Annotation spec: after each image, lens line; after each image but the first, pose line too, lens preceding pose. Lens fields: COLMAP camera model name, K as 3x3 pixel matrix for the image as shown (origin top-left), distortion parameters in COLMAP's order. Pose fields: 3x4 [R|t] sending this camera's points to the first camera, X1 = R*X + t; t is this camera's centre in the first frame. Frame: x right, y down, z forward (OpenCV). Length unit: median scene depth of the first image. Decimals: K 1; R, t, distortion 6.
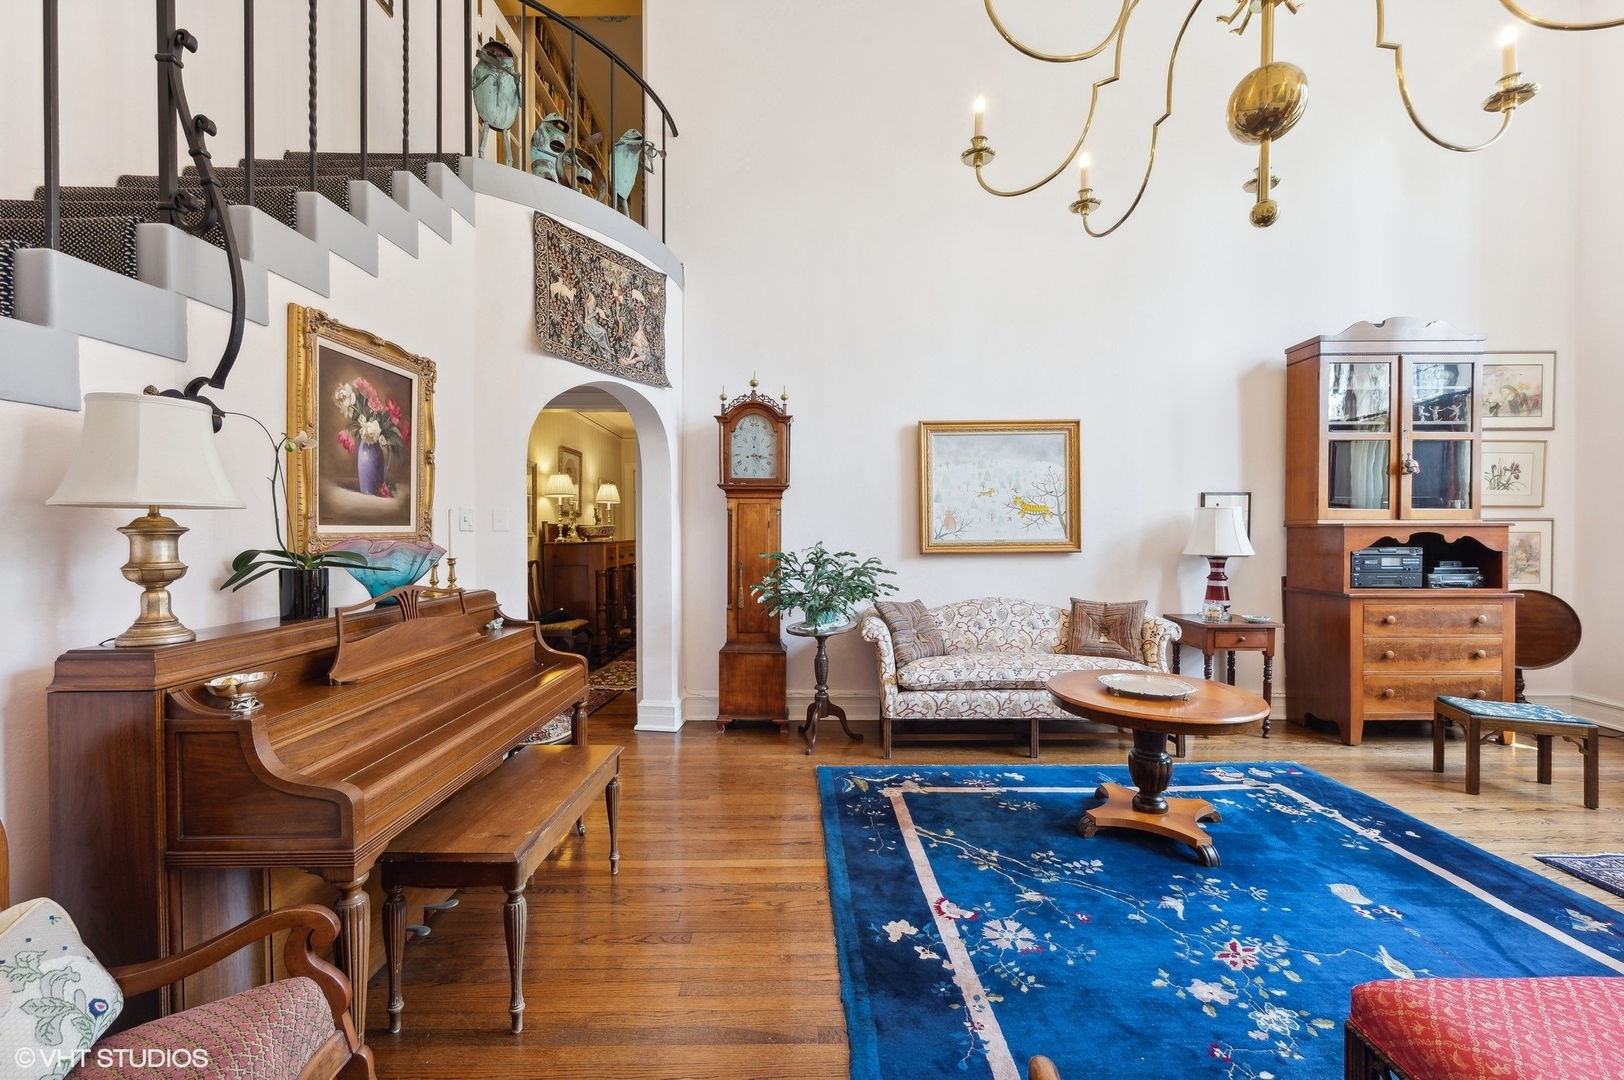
lens RADIAL K [[645.8, 0, 806.9], [0, 645.8, 540.4], [0, 0, 1]] dist [-0.000289, -0.000022]
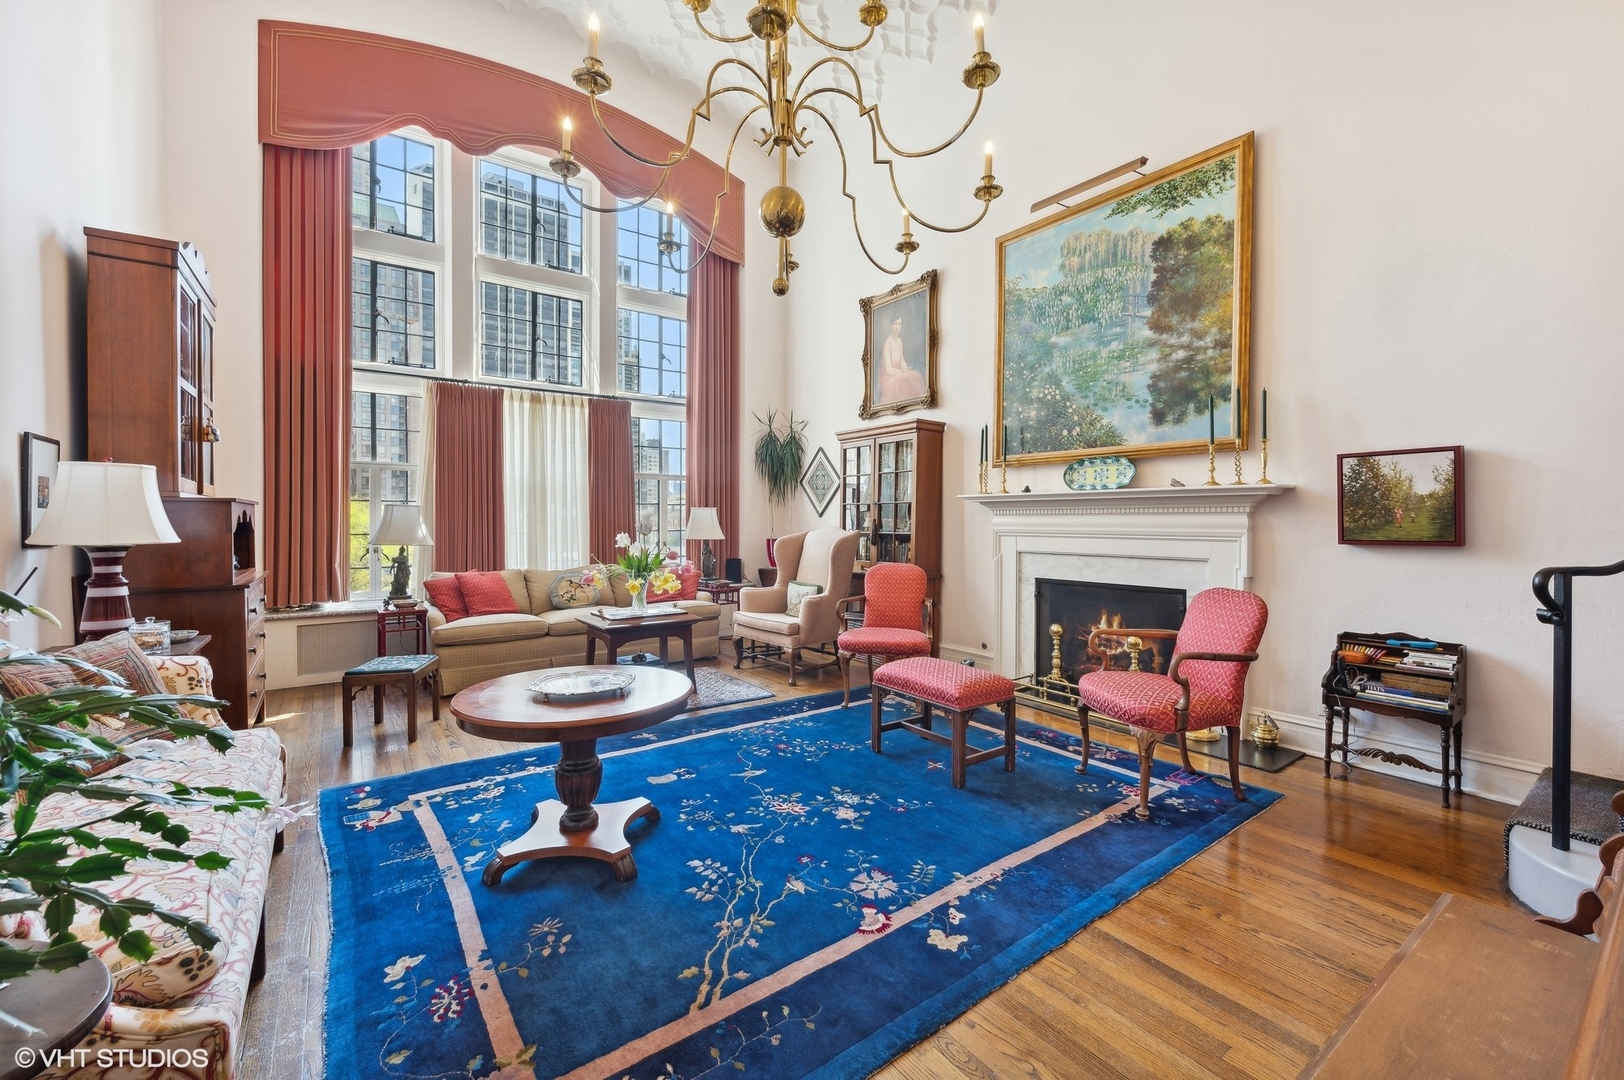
lens RADIAL K [[658.7, 0, 821.2], [0, 658.7, 528.3], [0, 0, 1]] dist [-0.000695, -0.000331]
pose [[-0.590771, -0.009526, 0.806783, -0.273019], [0.010386, 0.999758, 0.019410, 0.002933], [-0.806772, 0.019846, -0.590529, 0.926129]]
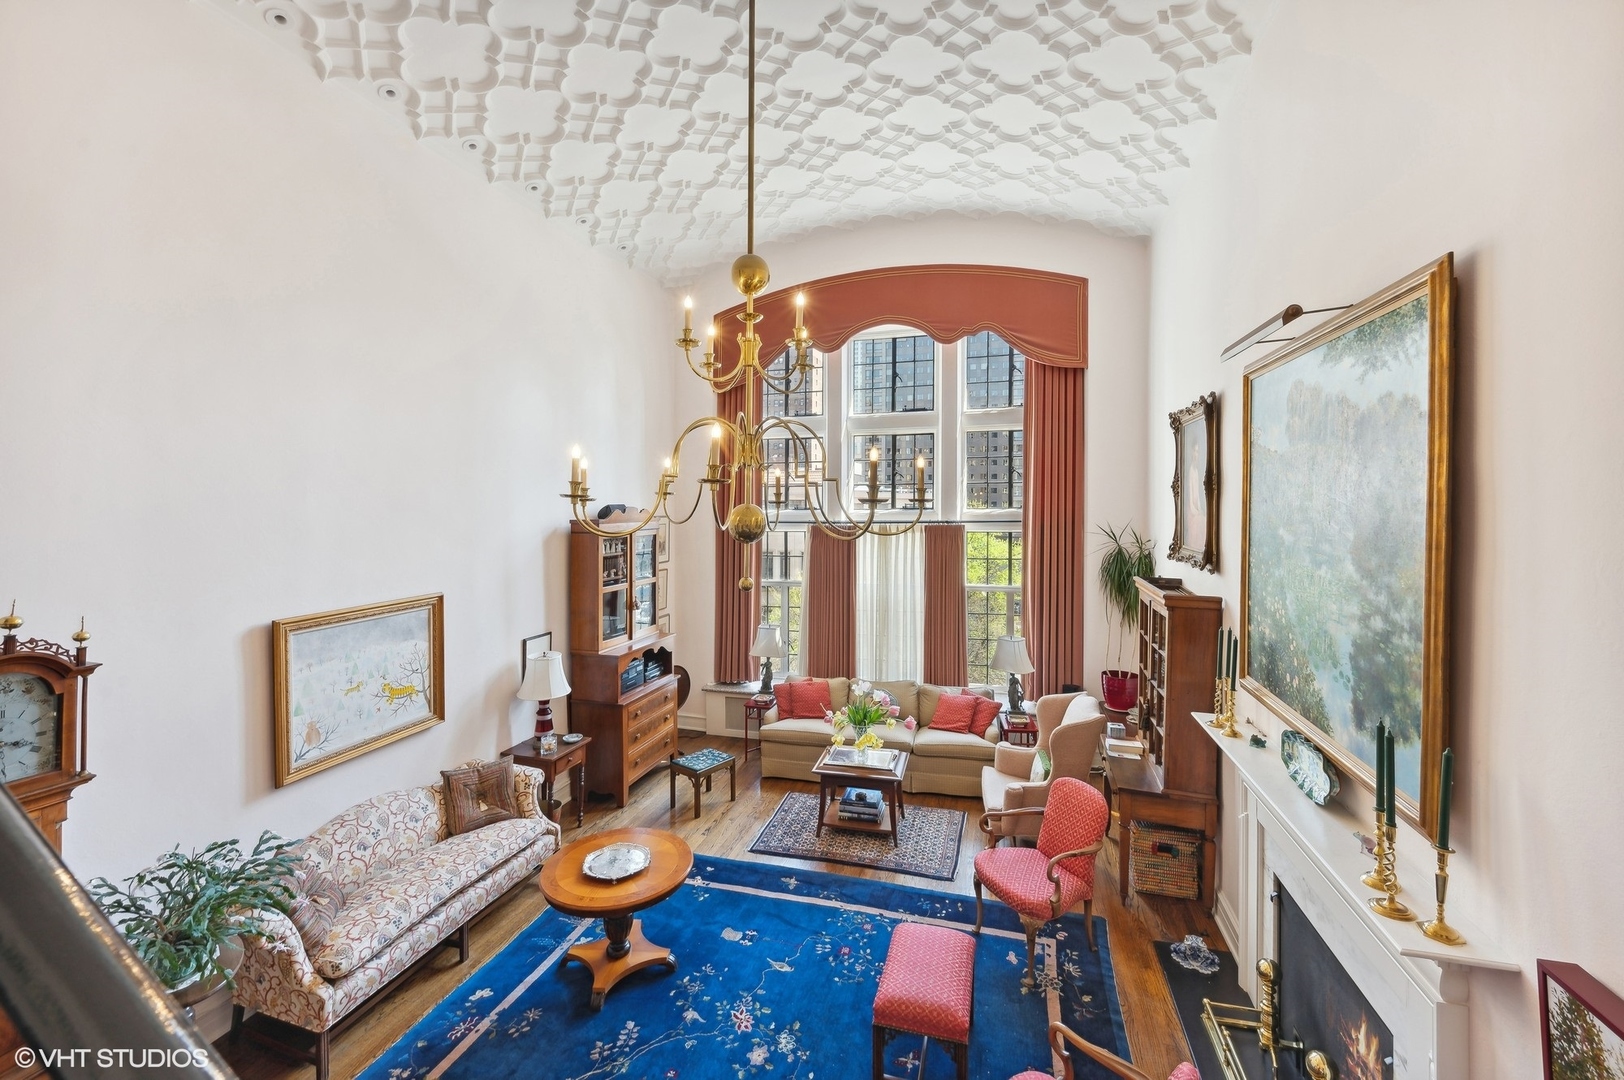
lens RADIAL K [[665.2, 0, 820.5], [0, 665.2, 515.4], [0, 0, 1]] dist [-0.001548, -0.000348]
pose [[0.271582, -0.013639, 0.962319, -0.484012], [0.013634, 0.999854, 0.010323, -0.359881], [-0.962319, 0.010317, 0.271728, 0.165191]]
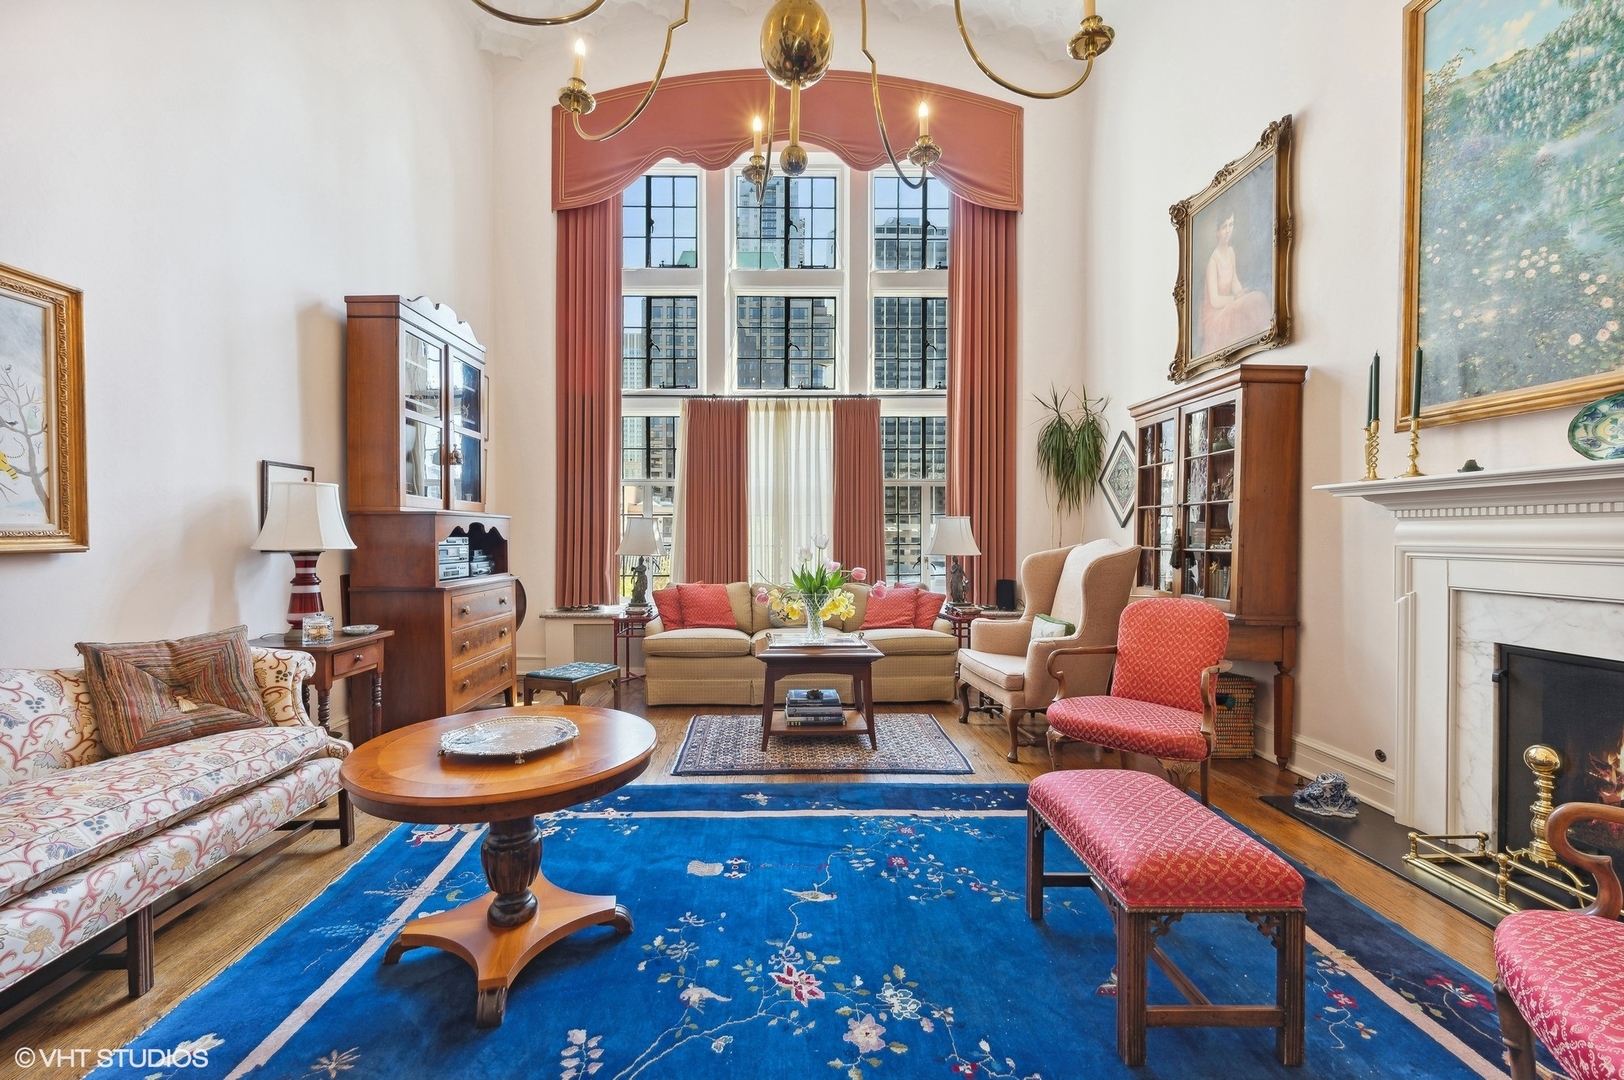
lens RADIAL K [[664.6, 0, 789.9], [0, 664.6, 541.6], [0, 0, 1]] dist [0.000245, -0.000067]
pose [[-0.013107, -0.008949, 0.999874, -0.122890], [0.012688, 0.999878, 0.009116, 0.015267], [-0.999834, 0.012806, -0.012992, 0.528106]]
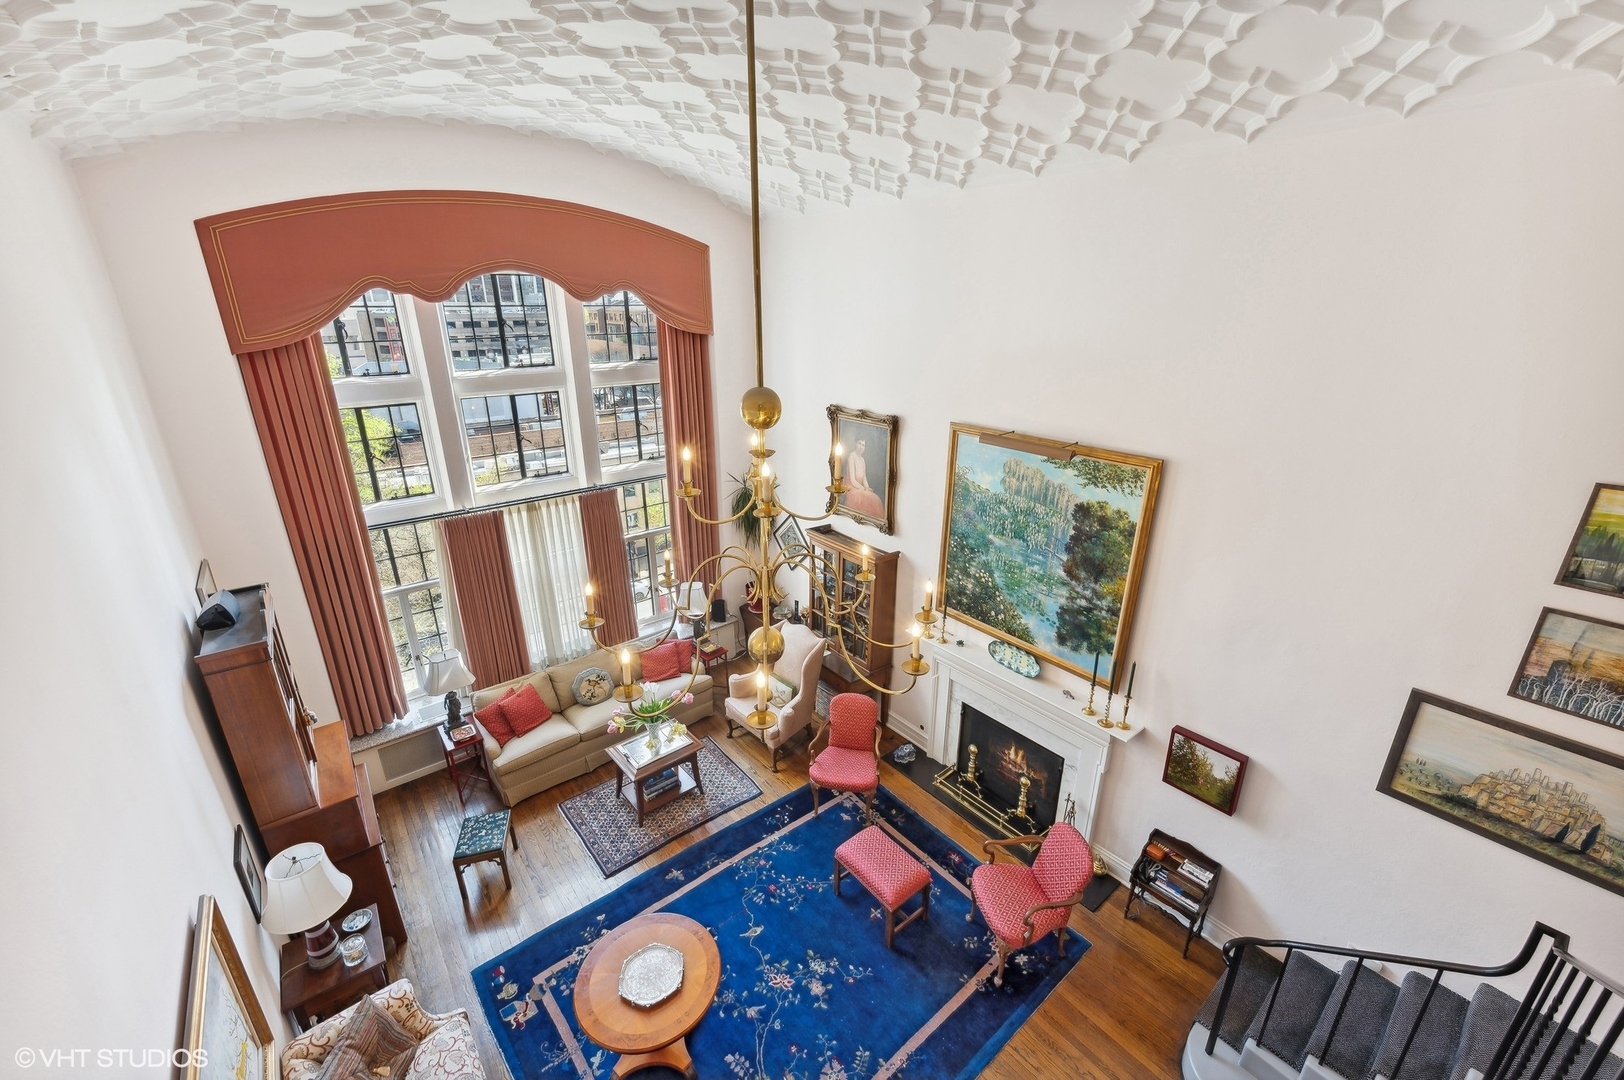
lens RADIAL K [[647.2, 0, 821.8], [0, 647.2, 540.8], [0, 0, 1]] dist [0.000294, -0.000196]
pose [[-0.631848, -0.264465, 0.728578, -0.338867], [0.008485, 0.937573, 0.347686, -0.816843], [-0.775046, 0.225867, -0.590160, 0.973681]]
